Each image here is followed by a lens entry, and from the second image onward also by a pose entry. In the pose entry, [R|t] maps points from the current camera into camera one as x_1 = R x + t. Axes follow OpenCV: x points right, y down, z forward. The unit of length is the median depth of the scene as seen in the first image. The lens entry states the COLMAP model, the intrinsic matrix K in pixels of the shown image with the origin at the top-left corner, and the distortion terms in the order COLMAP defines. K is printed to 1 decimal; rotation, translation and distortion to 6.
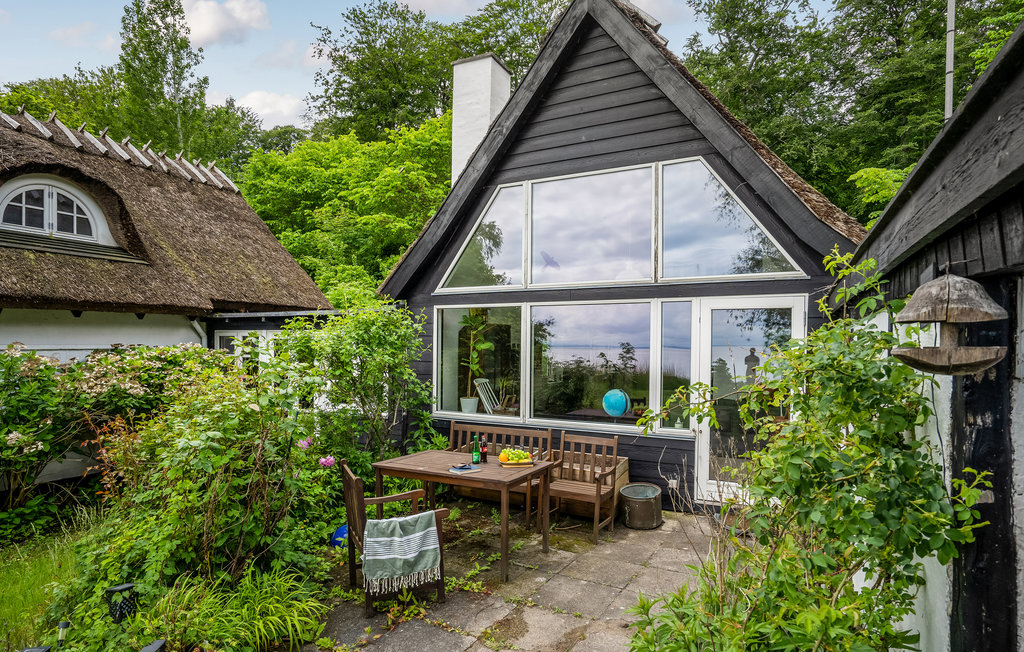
lens RADIAL K [[567.8, 0, 502.1], [0, 567.8, 348.2], [0, 0, 1]] dist [-0.016998, 0.000244]
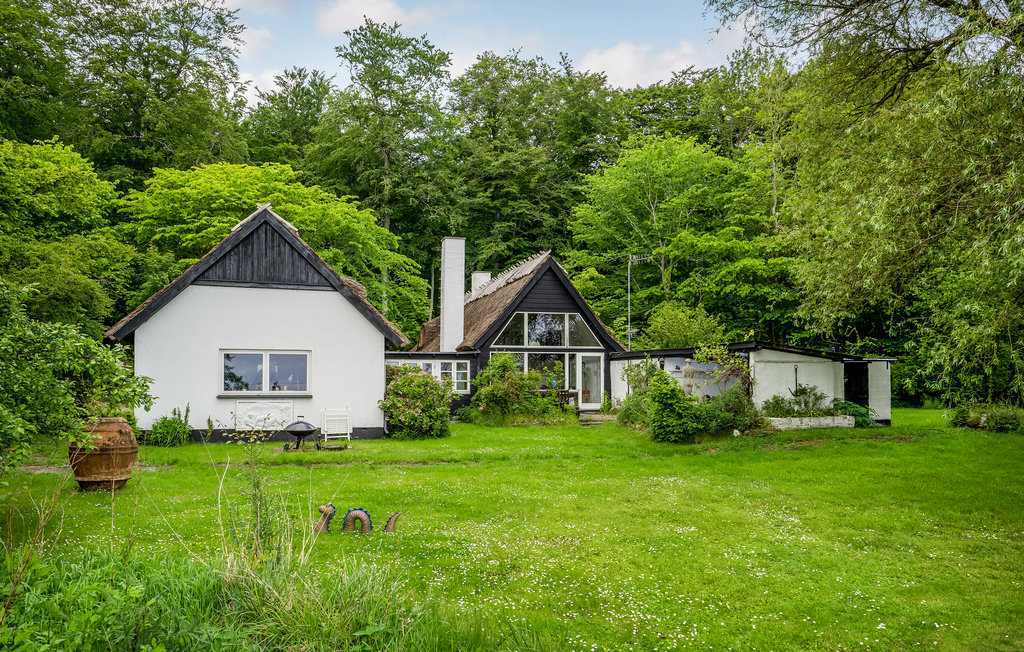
lens RADIAL K [[845.1, 0, 517.0], [0, 845.1, 333.5], [0, 0, 1]] dist [0.069740, 0.003688]
pose [[0.734536, 0.032846, 0.677774, -2.804835], [0.012830, 0.997977, -0.062268, 0.093461], [-0.678449, 0.054434, 0.732628, -2.091703]]
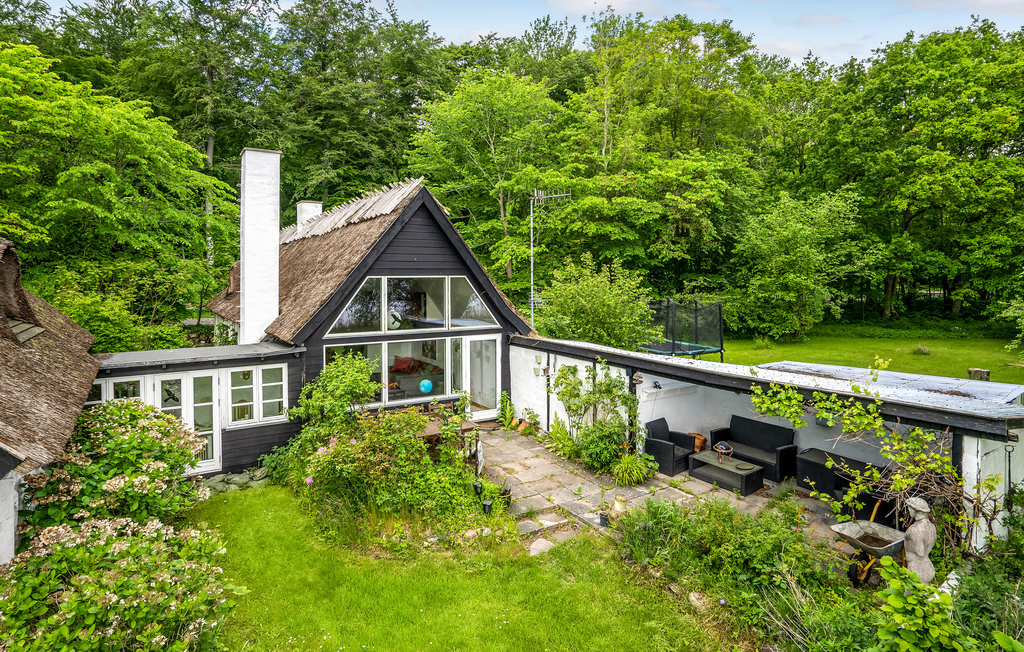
lens RADIAL K [[563.8, 0, 514.8], [0, 563.8, 272.7], [0, 0, 1]] dist [-0.017712, 0.004418]
pose [[0.499010, -0.009245, 0.866547, -1.241509], [0.015229, 0.999882, 0.001897, -0.277604], [-0.866462, 0.012250, 0.499092, -0.276986]]
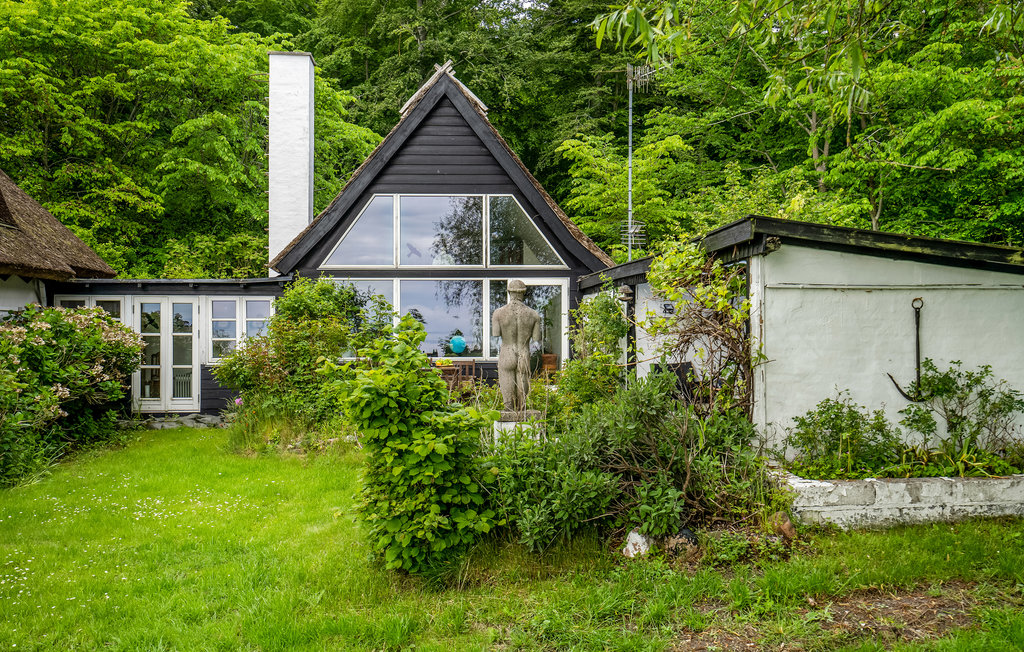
lens RADIAL K [[1026.3, 0, 507.9], [0, 1026.3, 320.5], [0, 0, 1]] dist [0.093116, 0.000000]
pose [[0.859914, -0.005235, 0.510413, -0.965764], [0.014313, 0.999802, -0.013859, 0.062540], [-0.510239, 0.019223, 0.859818, -1.276961]]
